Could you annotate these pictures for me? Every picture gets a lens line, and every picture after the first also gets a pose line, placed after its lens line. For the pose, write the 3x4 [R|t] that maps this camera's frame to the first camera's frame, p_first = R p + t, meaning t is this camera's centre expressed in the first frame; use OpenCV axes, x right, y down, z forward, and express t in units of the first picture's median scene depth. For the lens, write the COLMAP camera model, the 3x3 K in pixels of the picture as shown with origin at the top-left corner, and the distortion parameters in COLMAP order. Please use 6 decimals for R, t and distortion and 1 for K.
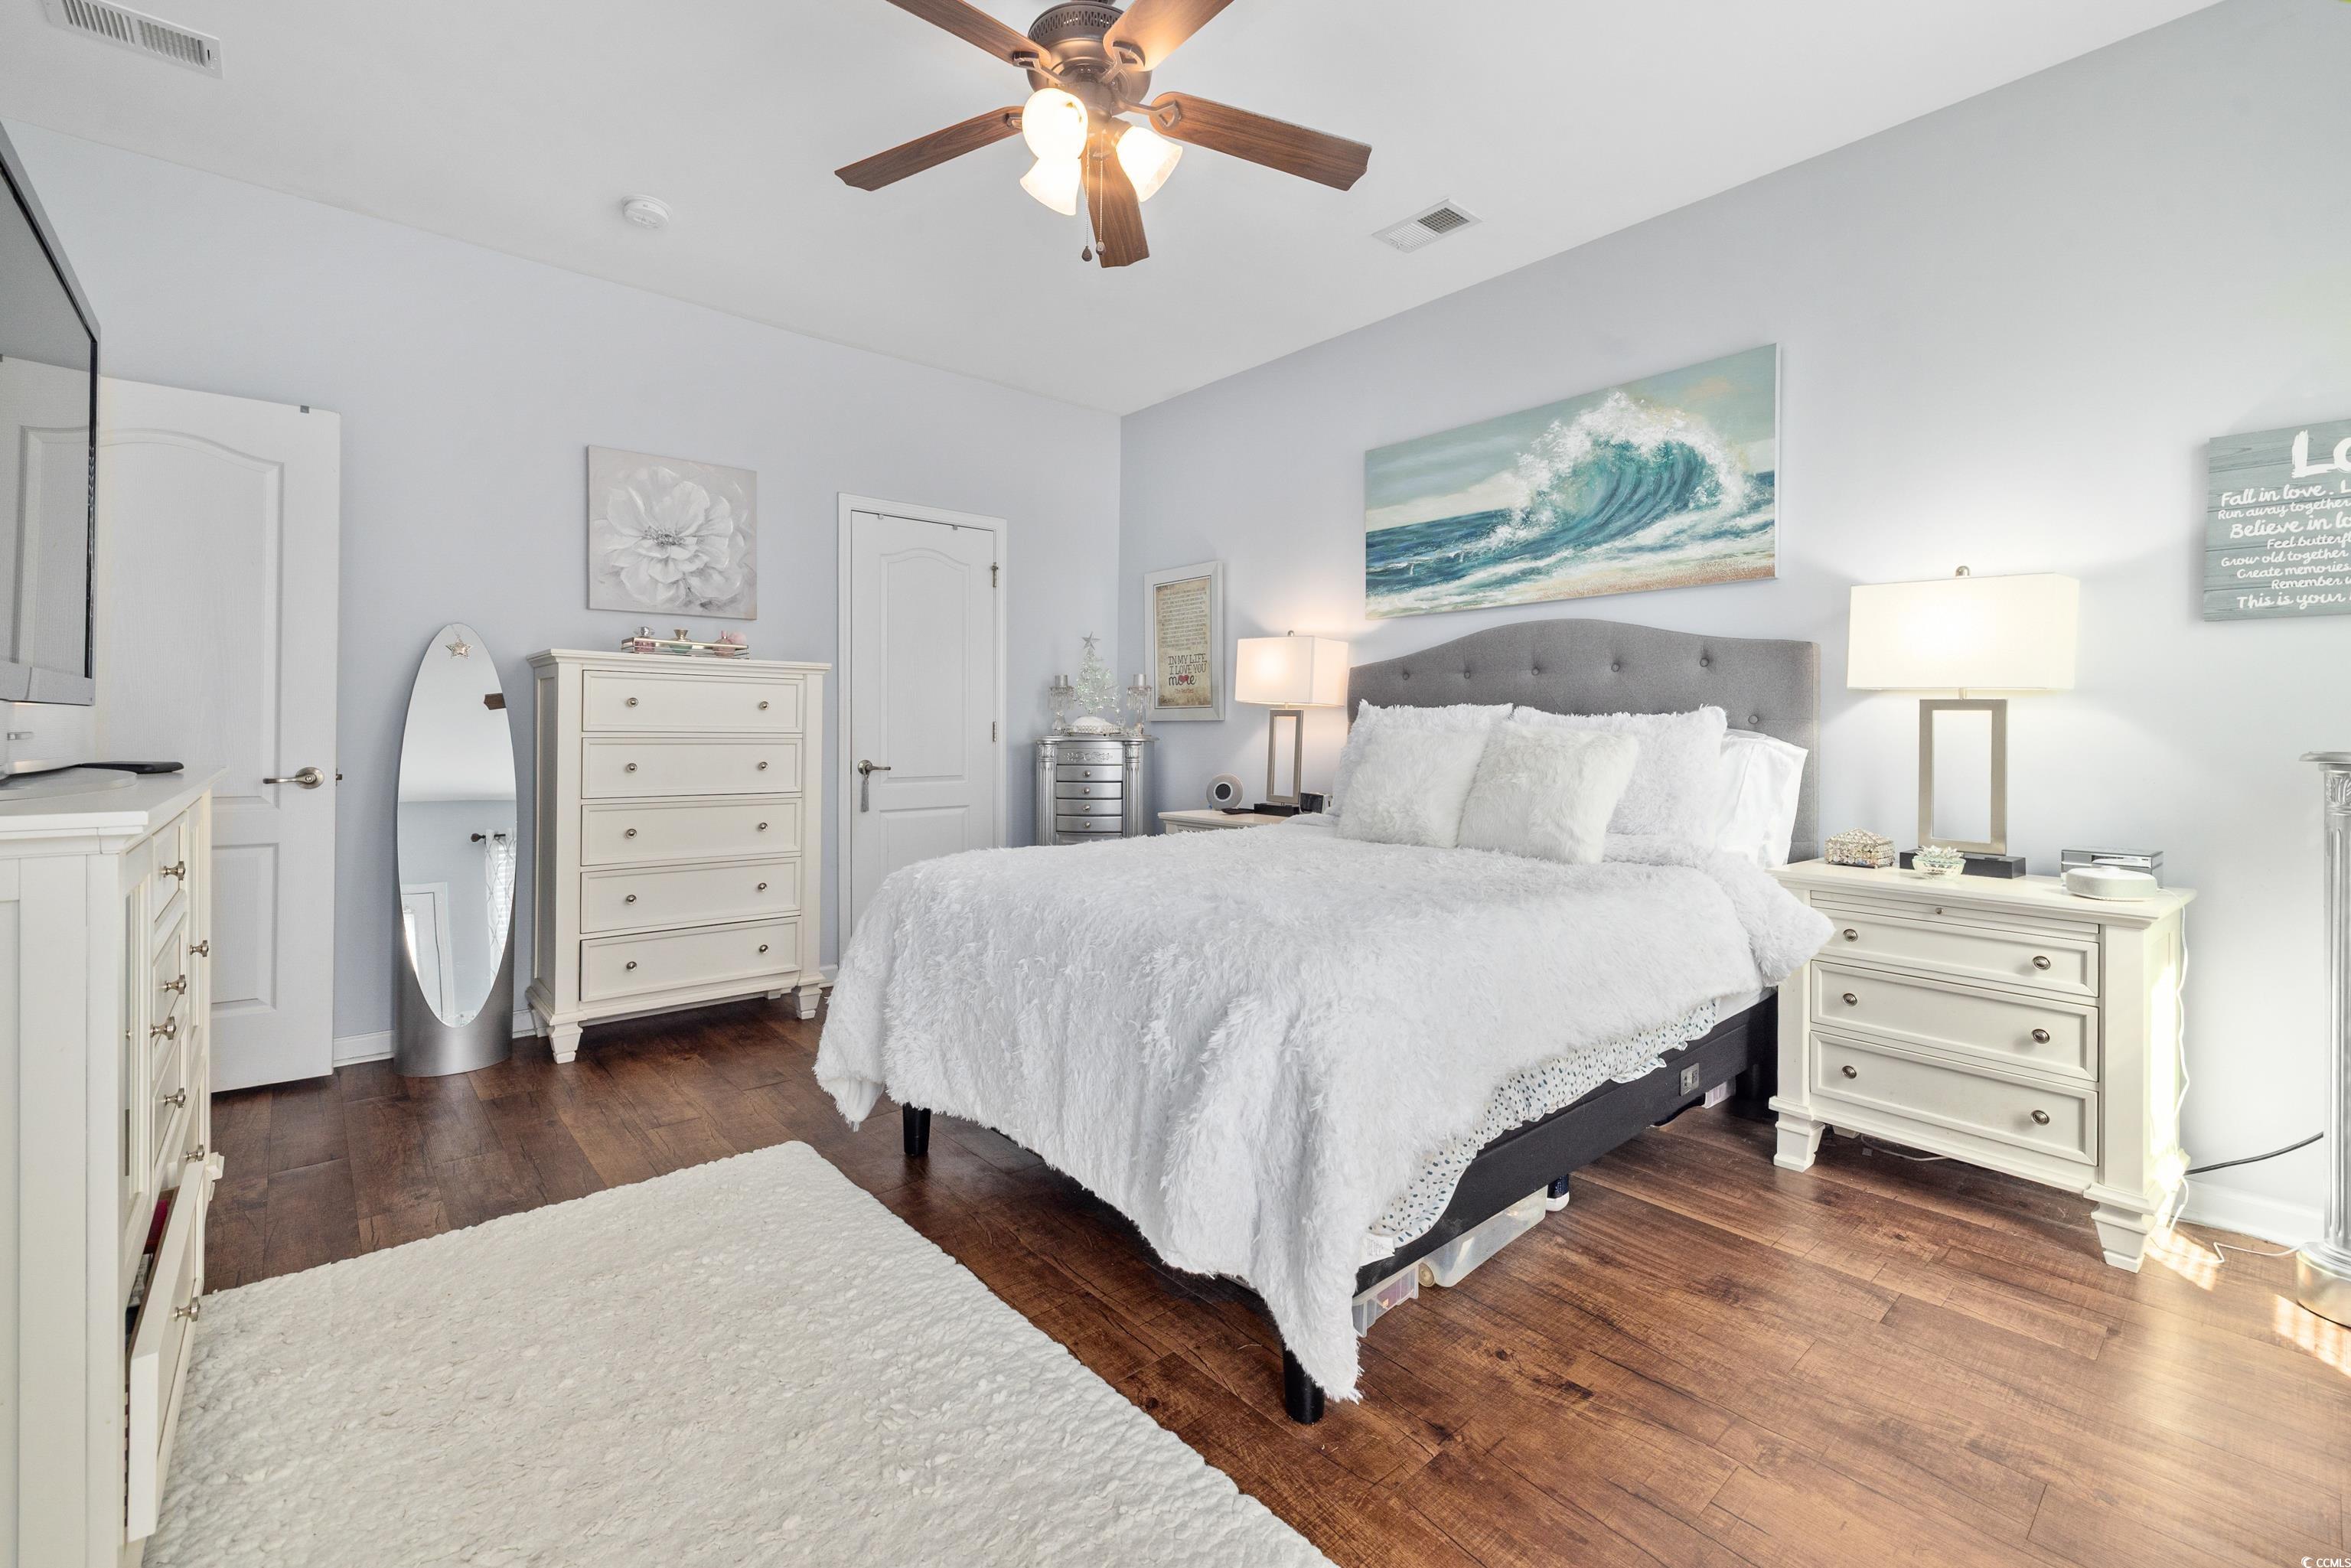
lens RADIAL K [[1000.9, 0, 1190.8], [0, 1000.9, 739.2], [0, 0, 1]] dist [0.002783, 0.000095]
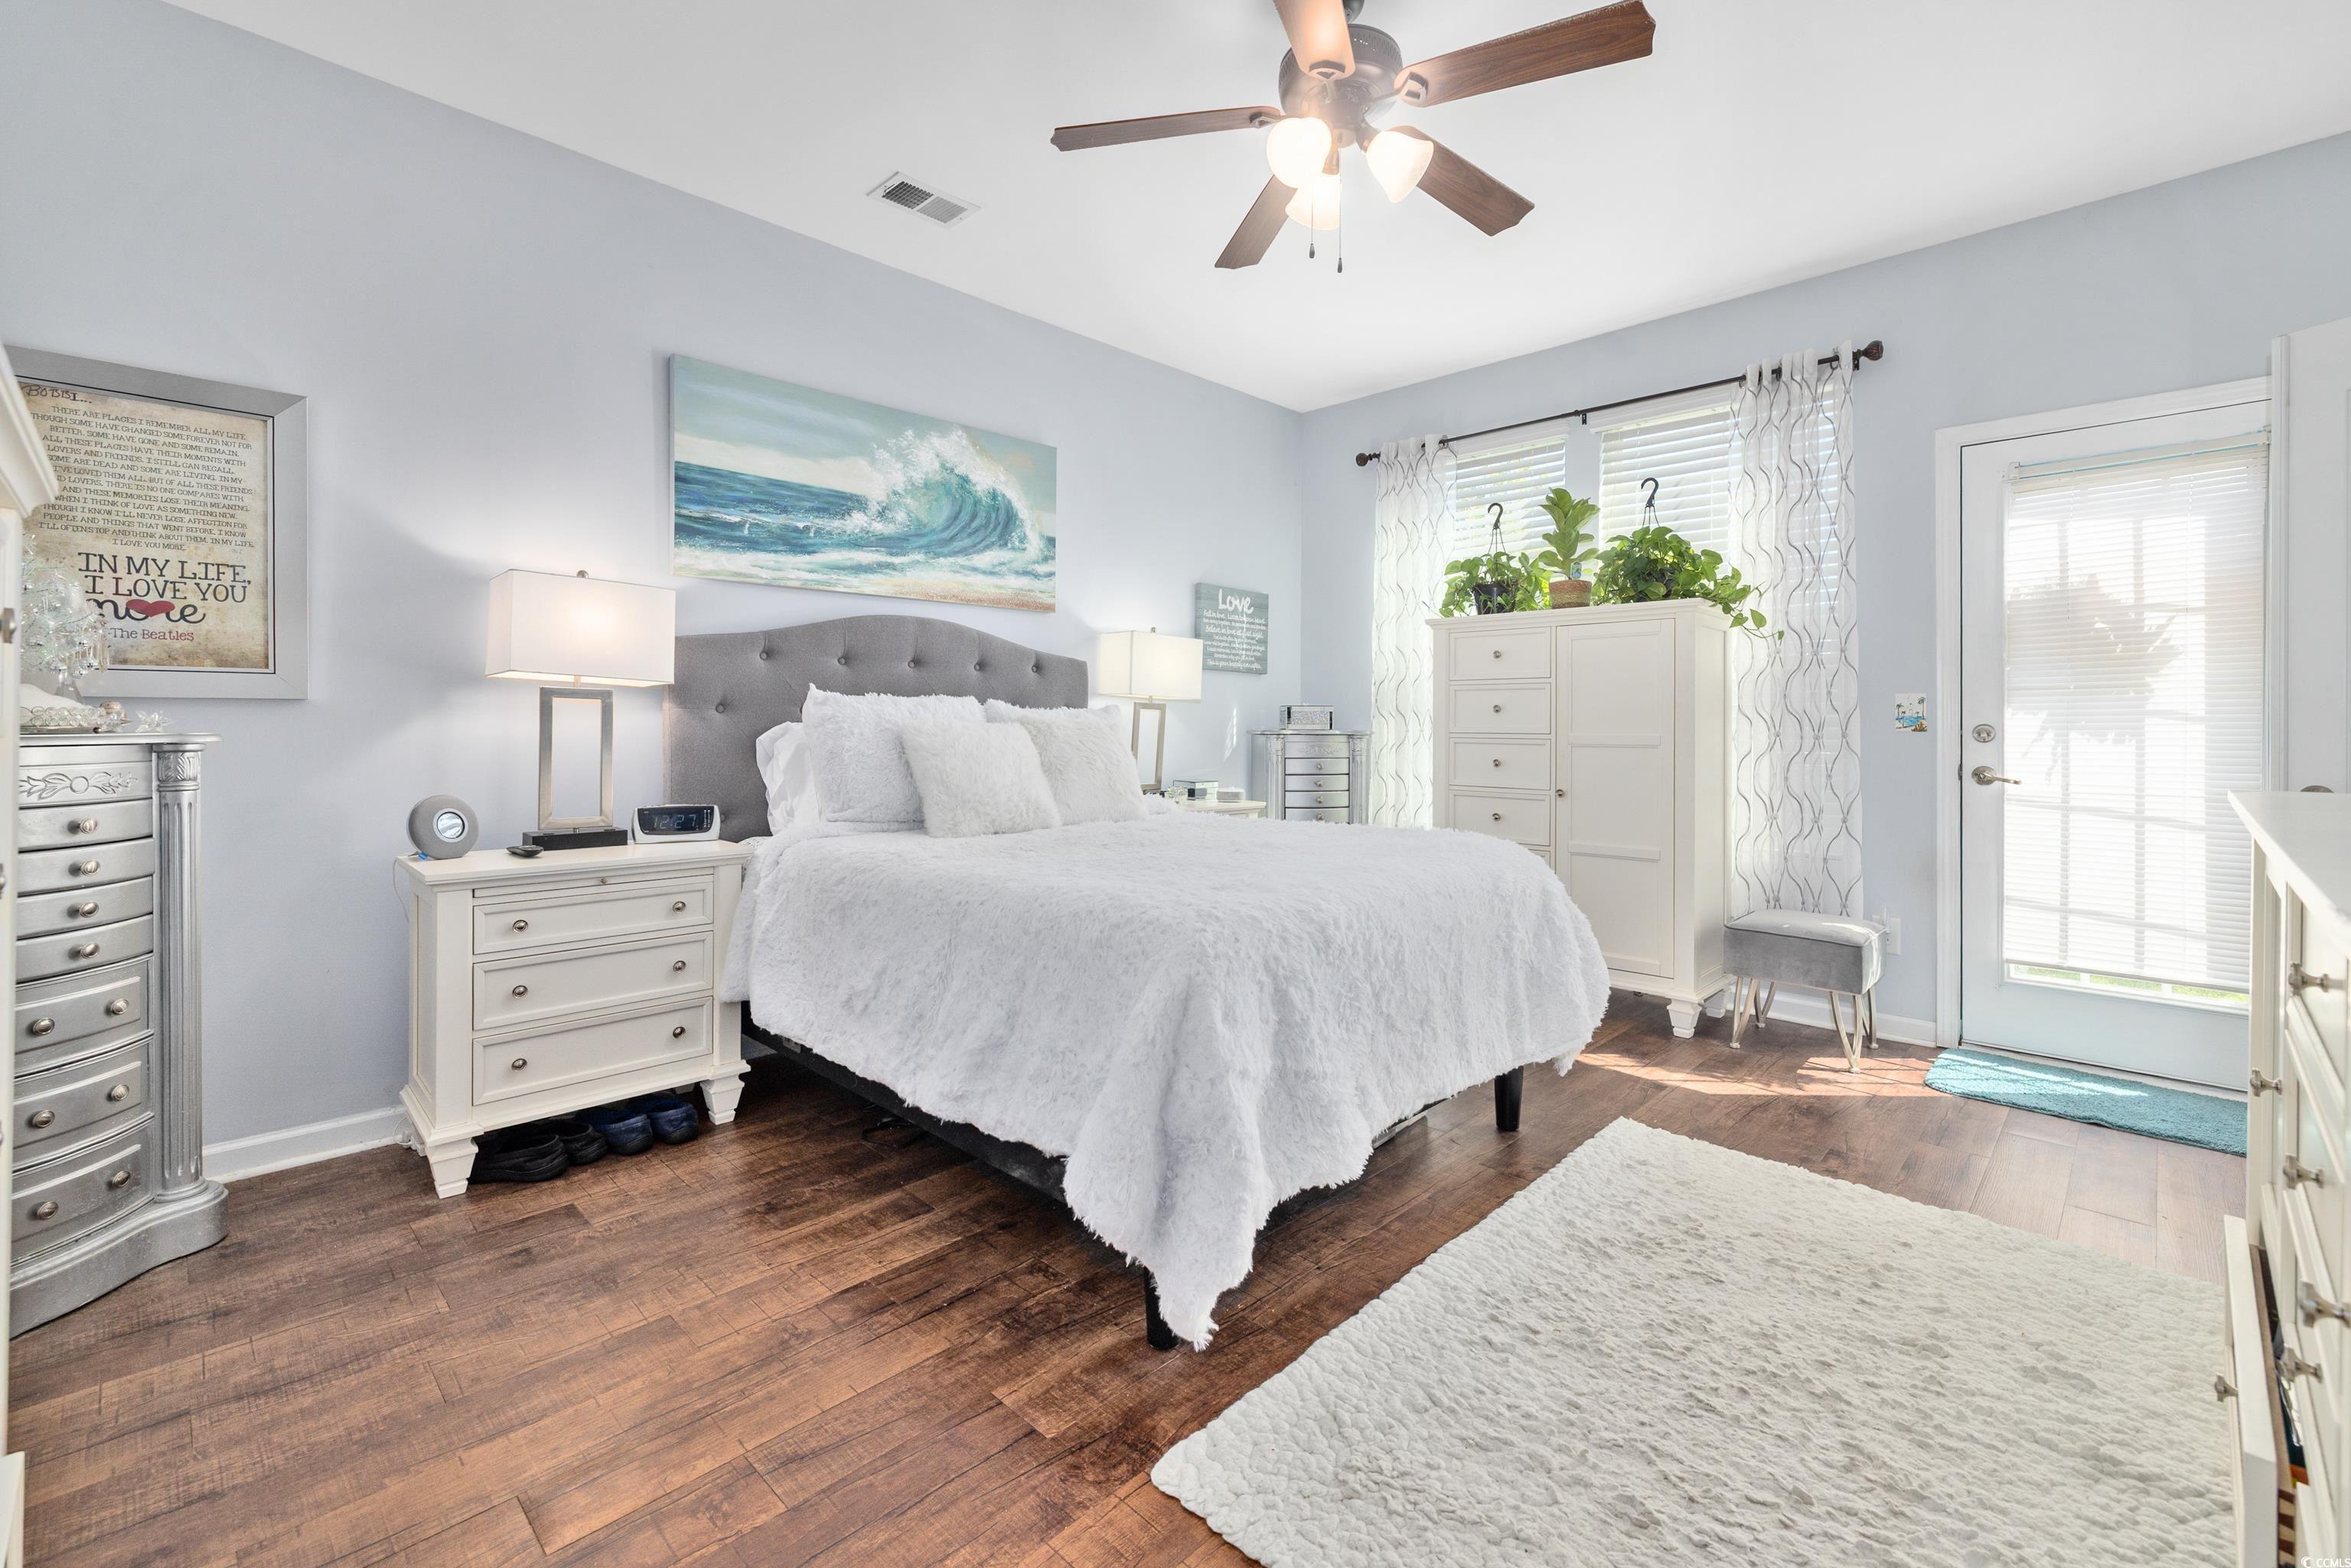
lens RADIAL K [[1000.9, 0, 1198.9], [0, 1000.9, 717.5], [0, 0, 1]] dist [0.002783, 0.000095]
pose [[-0.068158, 0.001291, 0.997674, -0.729296], [0.004353, 0.999990, -0.000997, -0.009686], [-0.997665, 0.004275, -0.068163, 0.776455]]
